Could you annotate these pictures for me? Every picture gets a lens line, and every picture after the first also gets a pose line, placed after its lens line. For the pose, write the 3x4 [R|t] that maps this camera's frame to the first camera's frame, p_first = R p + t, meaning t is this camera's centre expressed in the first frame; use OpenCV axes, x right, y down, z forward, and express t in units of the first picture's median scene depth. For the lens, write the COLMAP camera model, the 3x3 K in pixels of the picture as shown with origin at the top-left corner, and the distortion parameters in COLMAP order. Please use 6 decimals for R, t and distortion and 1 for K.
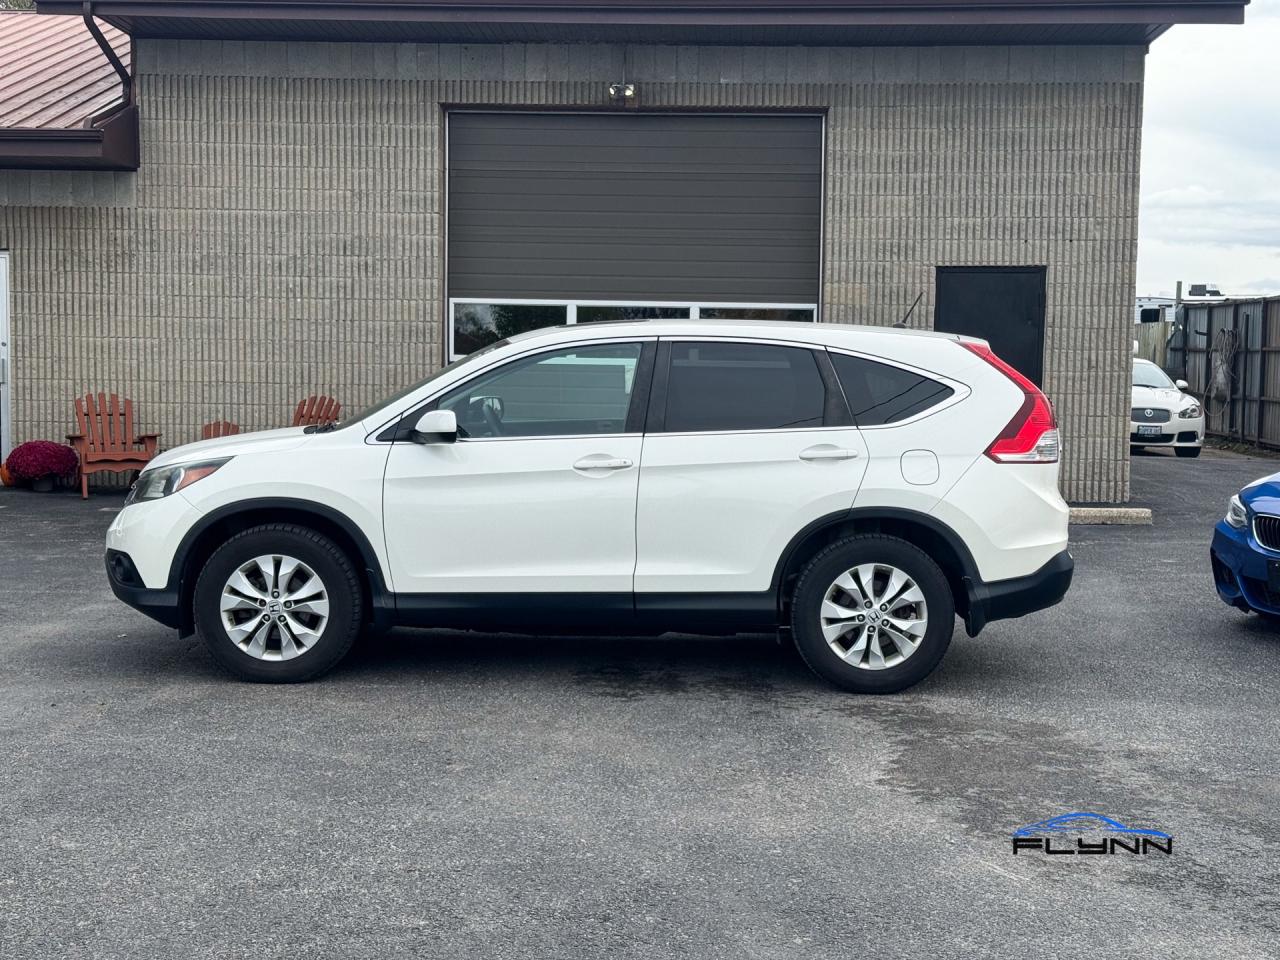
lens RADIAL K [[1822.0, 0, 639.7], [0, 1822.0, 498.8], [0, 0, 1]] dist [0.125180, -0.081853]
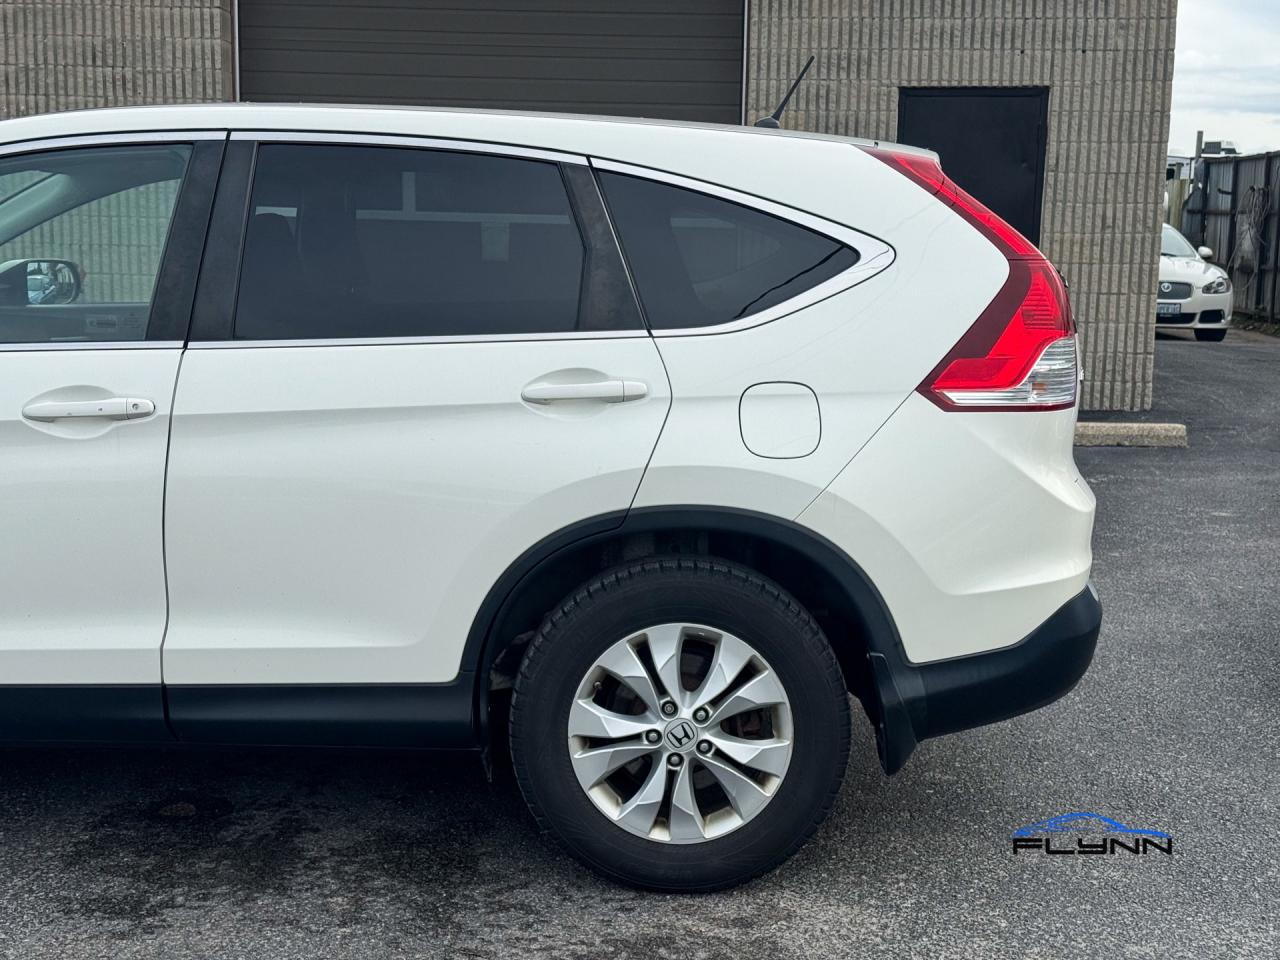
lens RADIAL K [[1773.6, 0, 637.3], [0, 1773.6, 516.8], [0, 0, 1]] dist [0.205547, -0.479102]
pose [[0.999989, 0.004709, 0.000459, 0.057517], [-0.004731, 0.996511, 0.083325, -0.014903], [-0.000065, -0.083326, 0.996522, 0.268518]]
